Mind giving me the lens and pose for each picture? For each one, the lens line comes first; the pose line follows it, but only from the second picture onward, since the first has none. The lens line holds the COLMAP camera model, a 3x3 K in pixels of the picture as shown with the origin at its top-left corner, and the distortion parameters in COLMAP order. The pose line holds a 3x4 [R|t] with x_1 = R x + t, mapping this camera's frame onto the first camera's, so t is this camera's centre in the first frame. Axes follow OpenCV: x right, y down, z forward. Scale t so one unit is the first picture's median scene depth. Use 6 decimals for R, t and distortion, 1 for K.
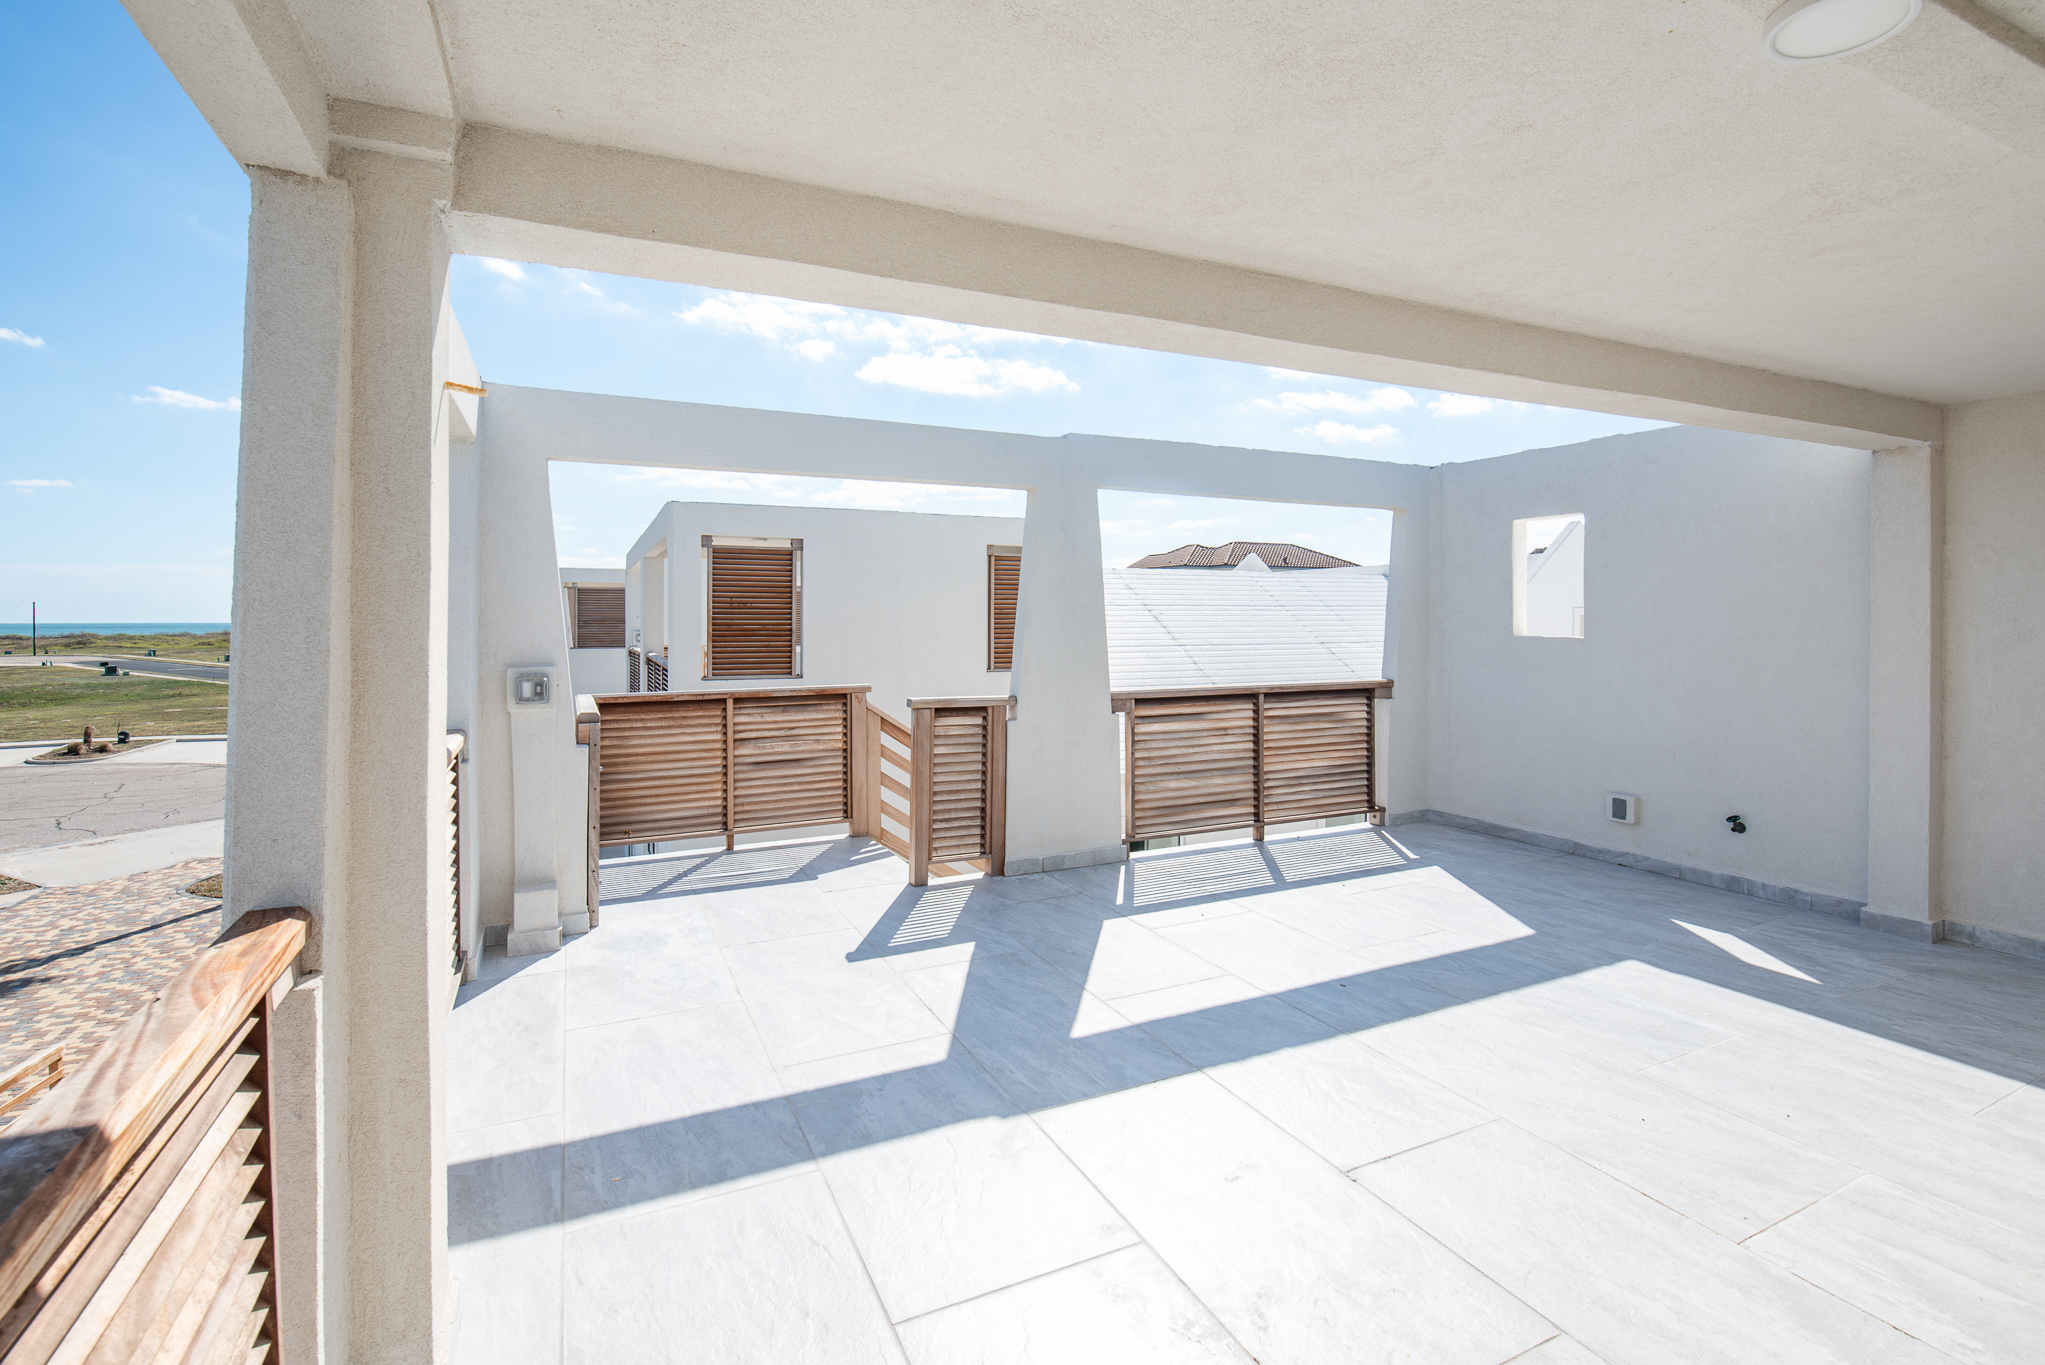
lens RADIAL K [[952.4, 0, 1032.9], [0, 952.4, 623.2], [0, 0, 1]] dist [-0.003394, -0.002924]
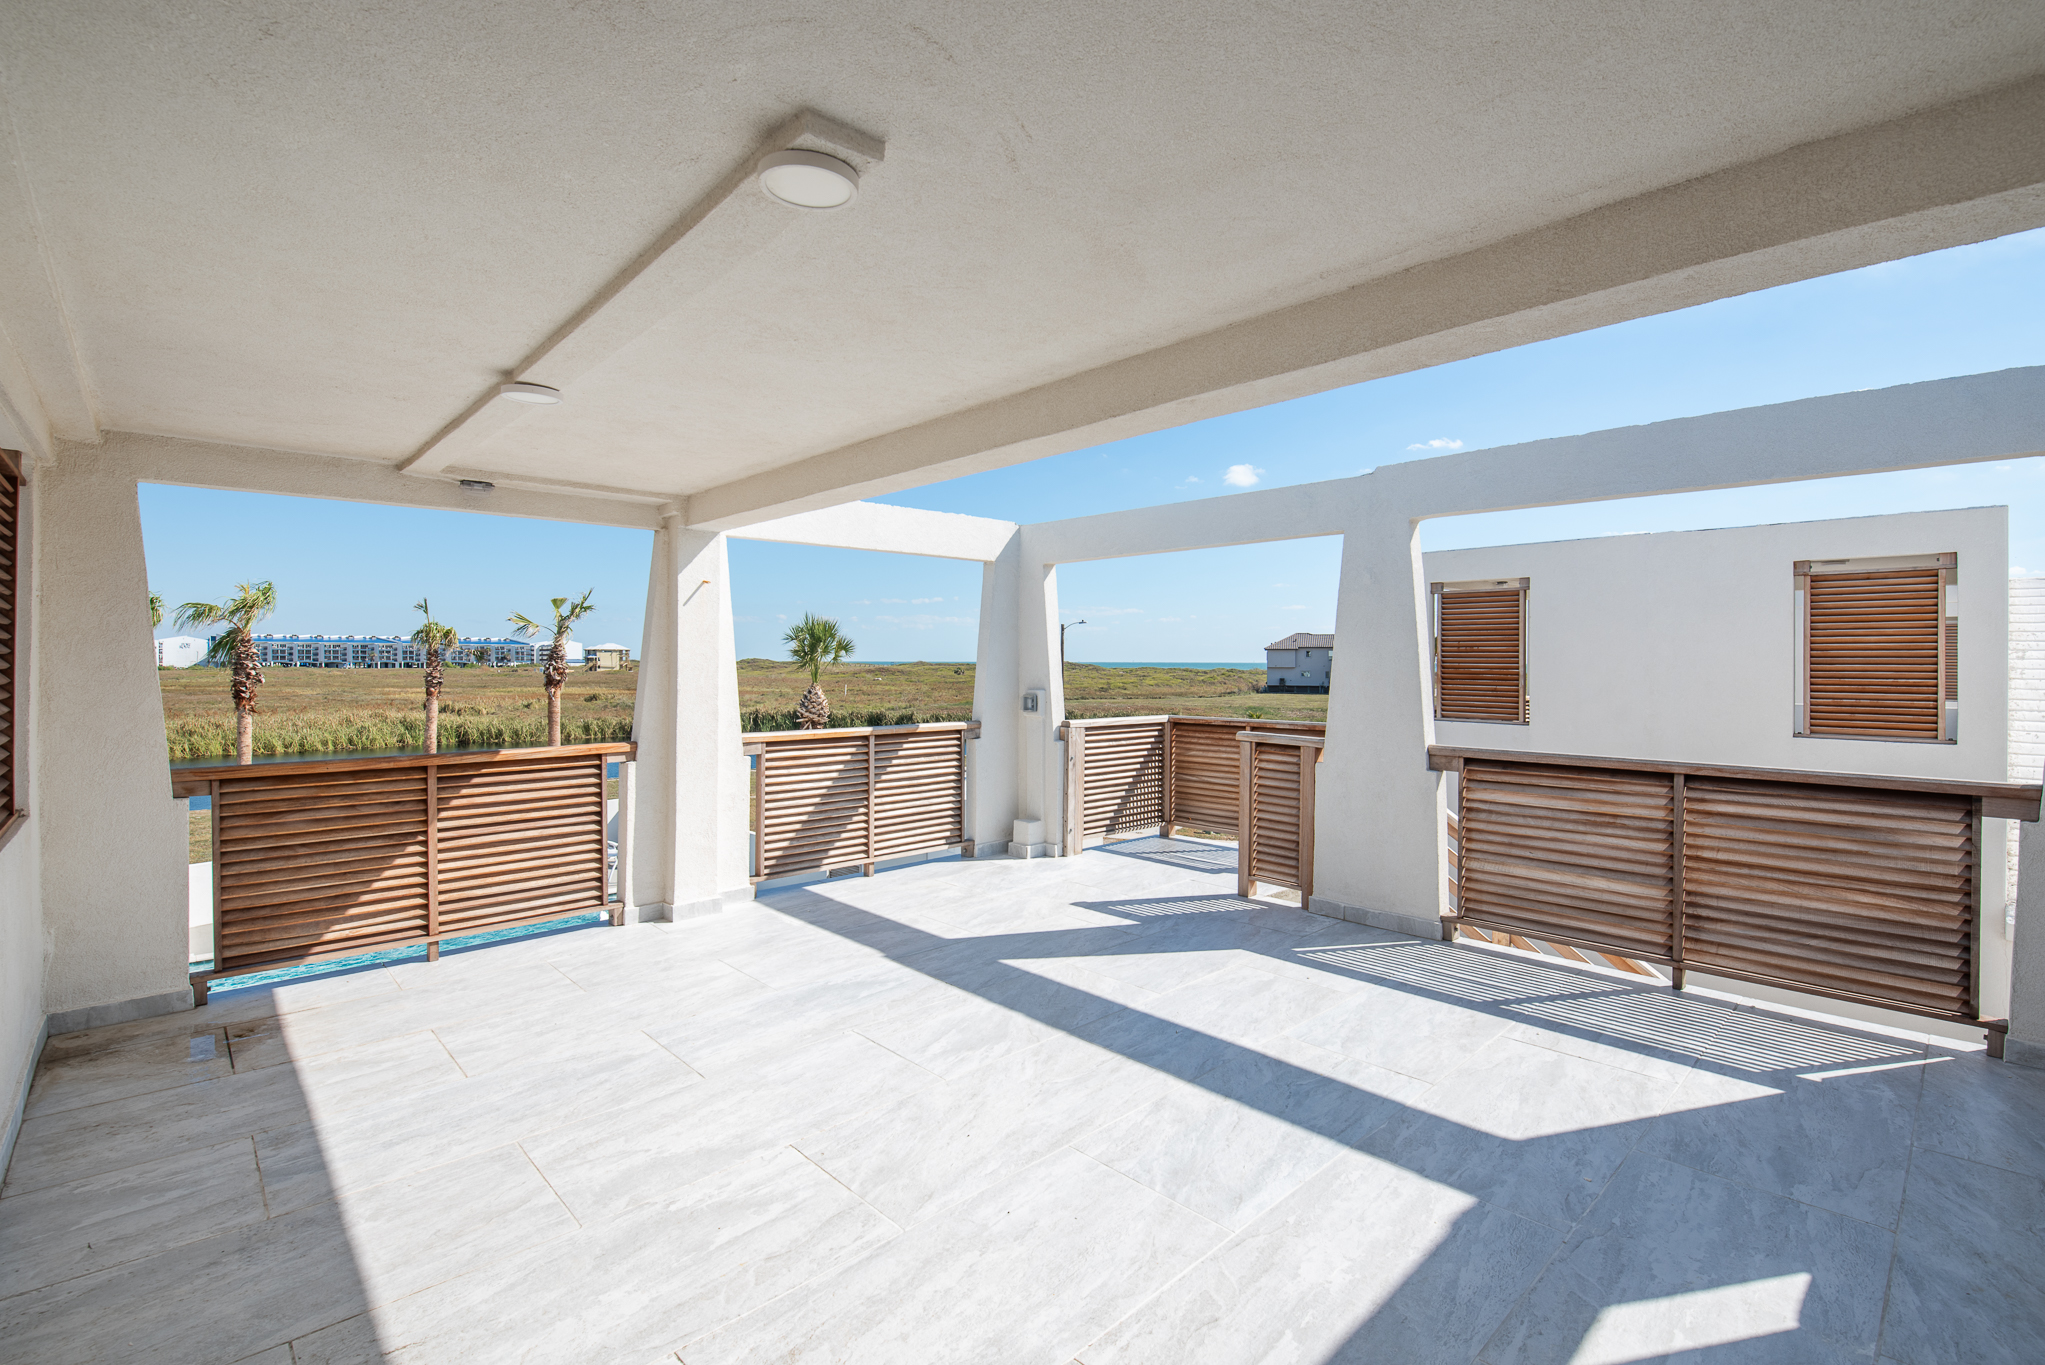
lens RADIAL K [[952.4, 0, 990.0], [0, 952.4, 660.7], [0, 0, 1]] dist [-0.003394, -0.002924]
pose [[0.264300, 0.001855, -0.964439, 1.160377], [-0.007650, 0.999971, -0.000173, -0.006565], [0.964410, 0.007424, 0.264307, 0.510224]]
